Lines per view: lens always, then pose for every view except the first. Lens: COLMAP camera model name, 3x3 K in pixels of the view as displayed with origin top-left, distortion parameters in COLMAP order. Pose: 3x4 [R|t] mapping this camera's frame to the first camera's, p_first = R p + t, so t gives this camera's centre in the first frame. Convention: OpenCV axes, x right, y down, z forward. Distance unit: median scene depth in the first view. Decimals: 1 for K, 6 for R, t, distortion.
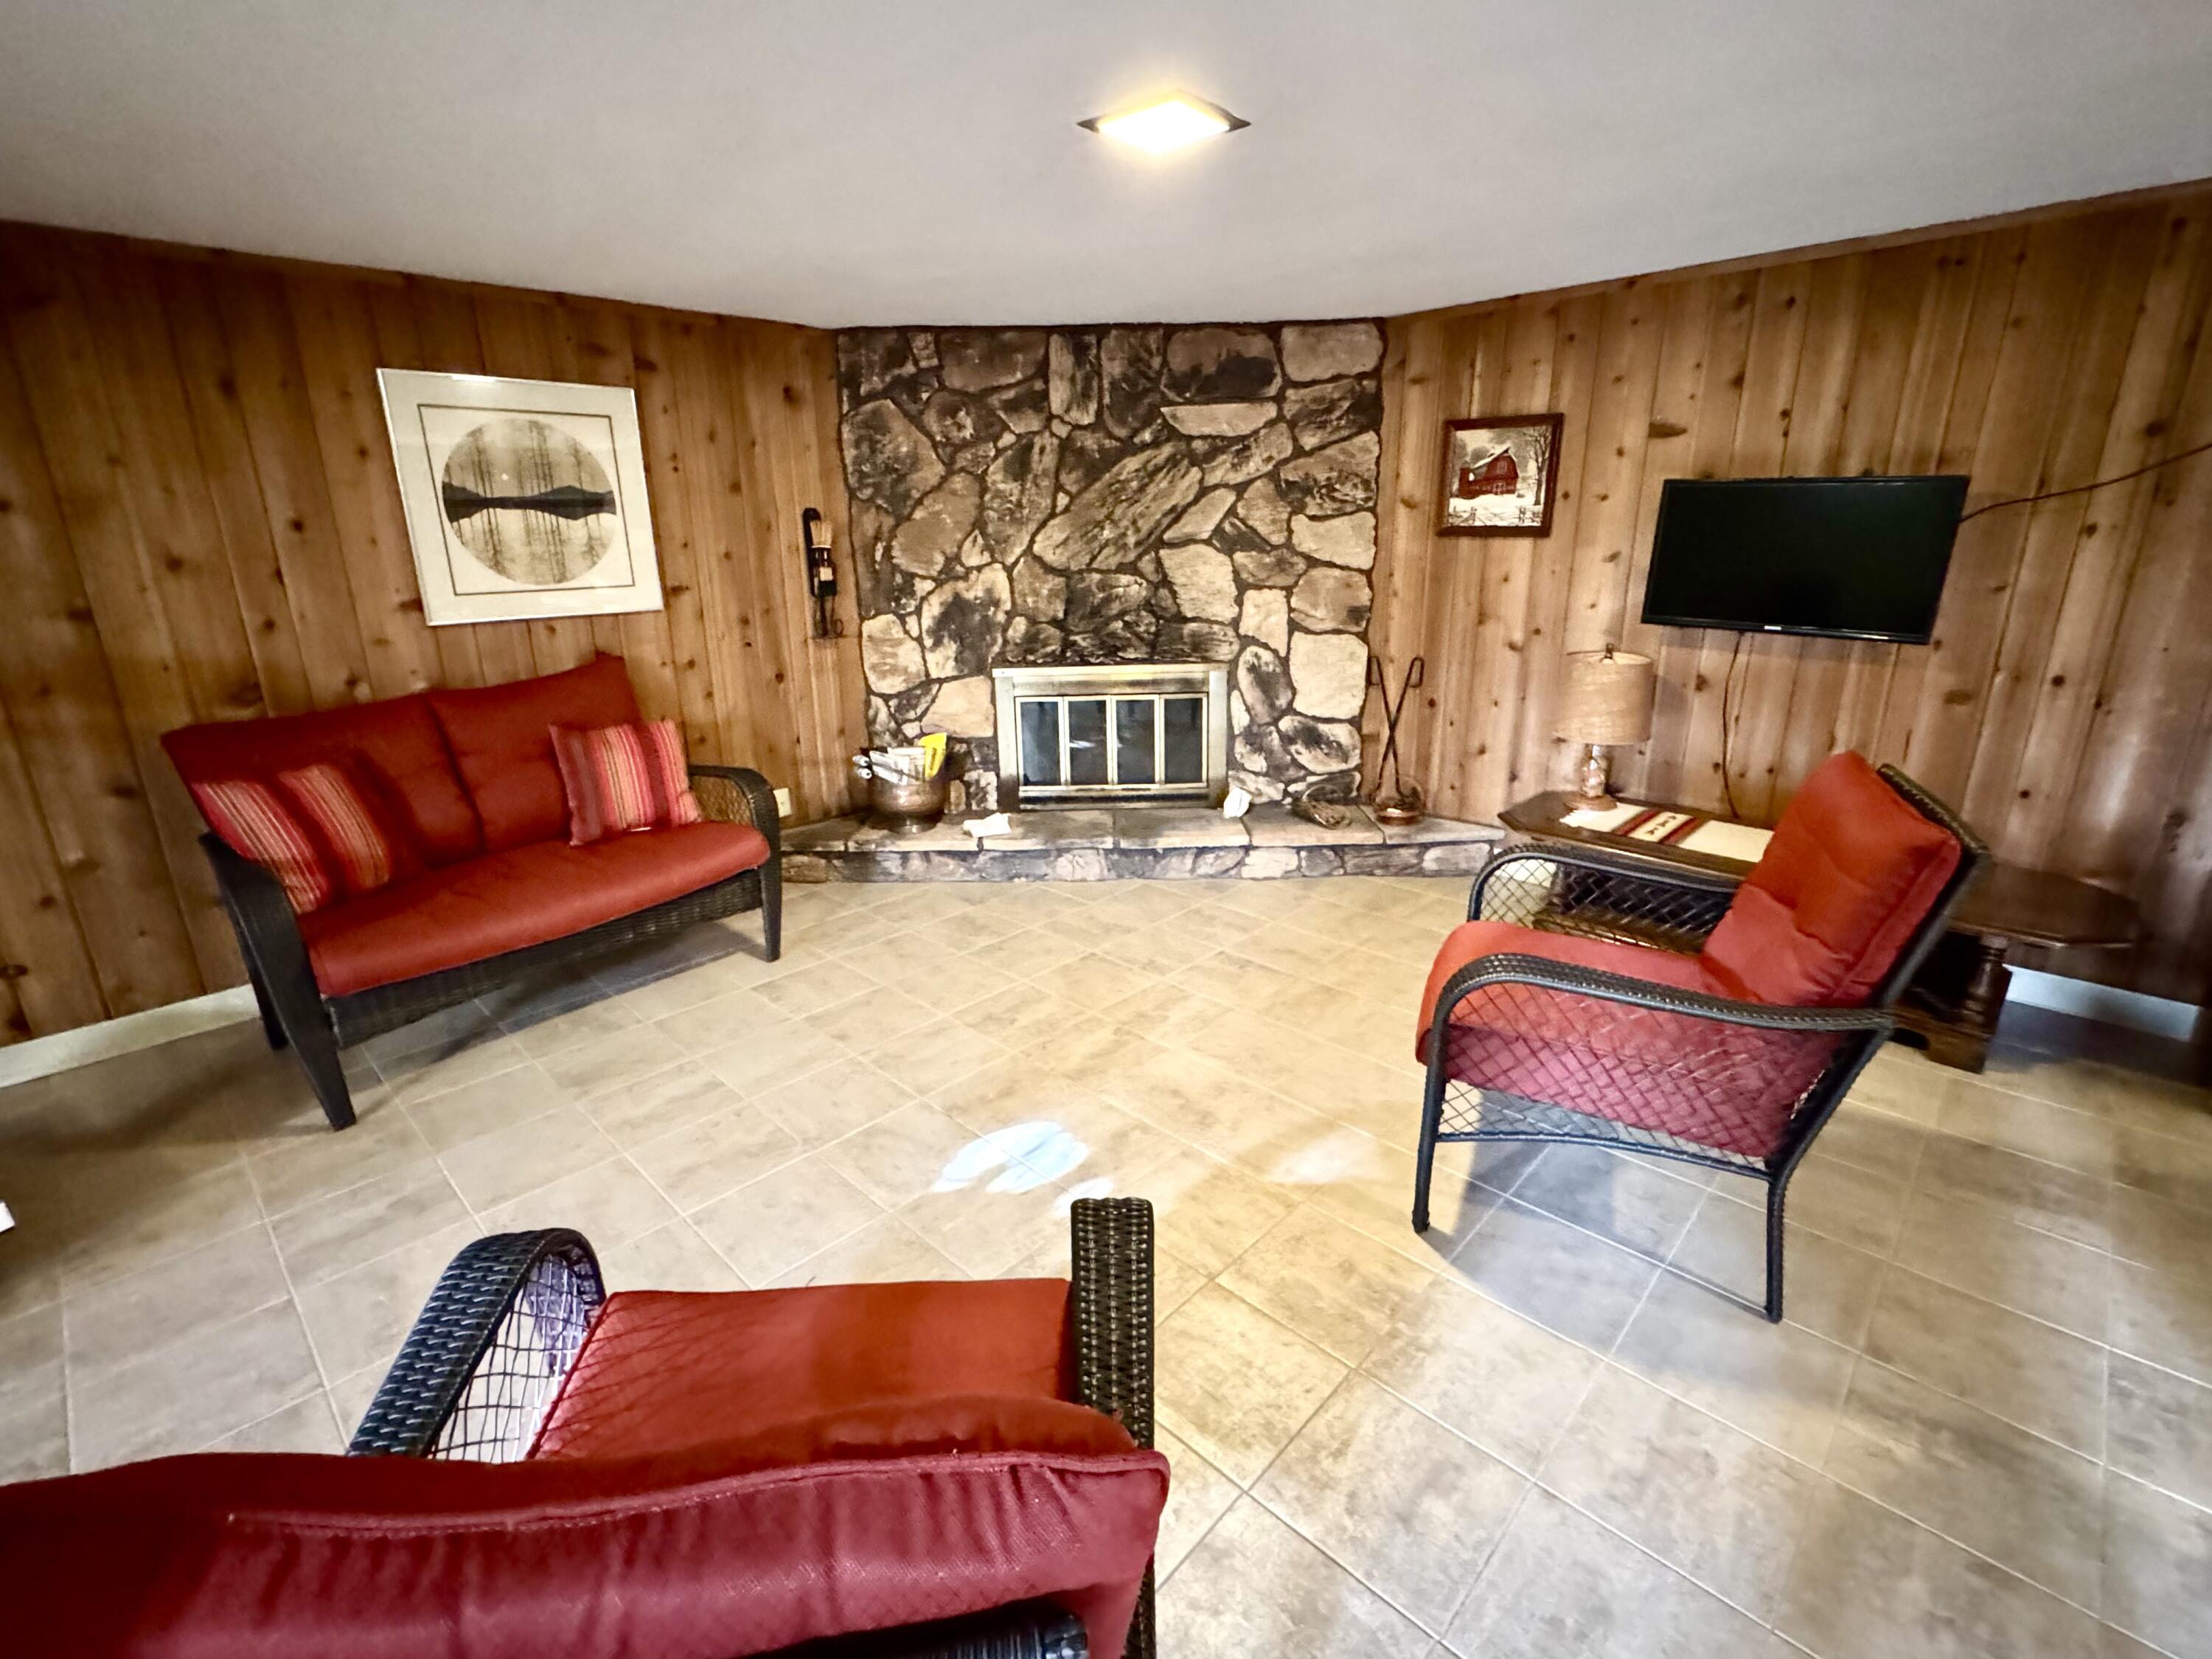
lens RADIAL K [[1013.0, 0, 1103.6], [0, 1013.0, 829.0], [0, 0, 1]] dist [-0.004086, 0.000150]
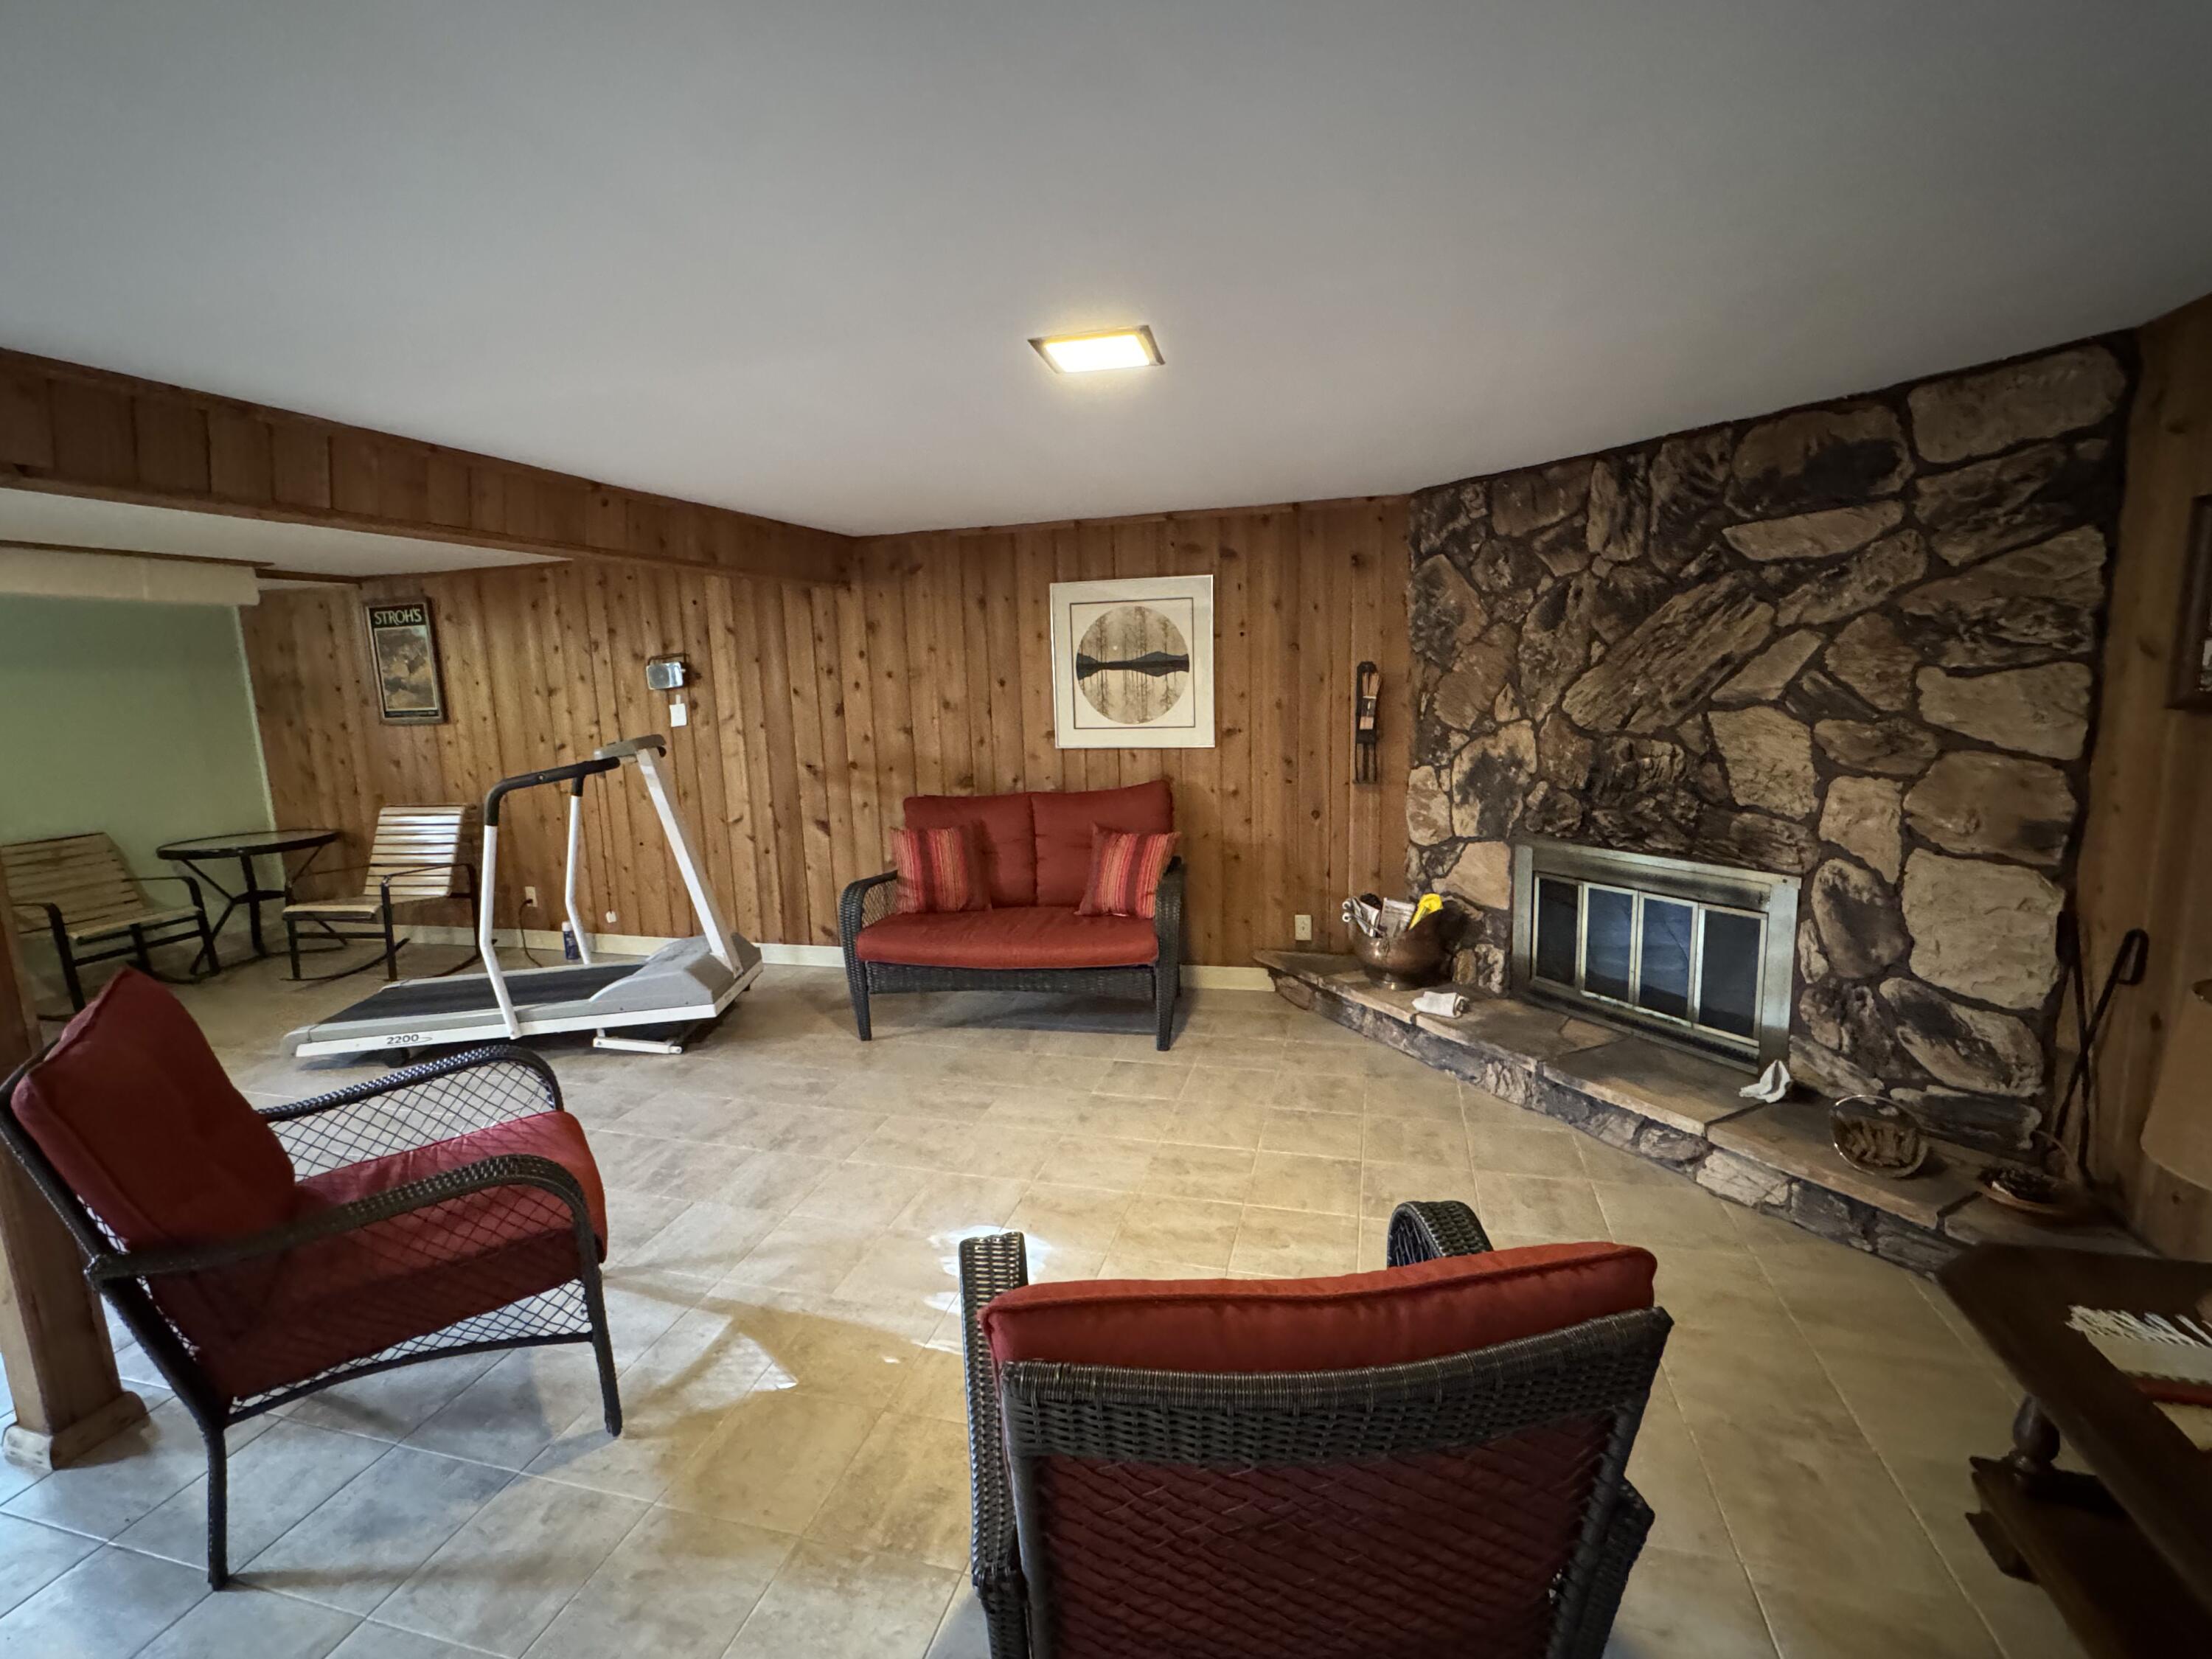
lens RADIAL K [[1013.0, 0, 1097.3], [0, 1013.0, 825.8], [0, 0, 1]] dist [-0.004086, 0.000150]
pose [[0.468220, 0.136475, -0.873009, 0.519109], [-0.231485, 0.972439, 0.027866, -0.113747], [0.852751, 0.189041, 0.486908, 0.275445]]
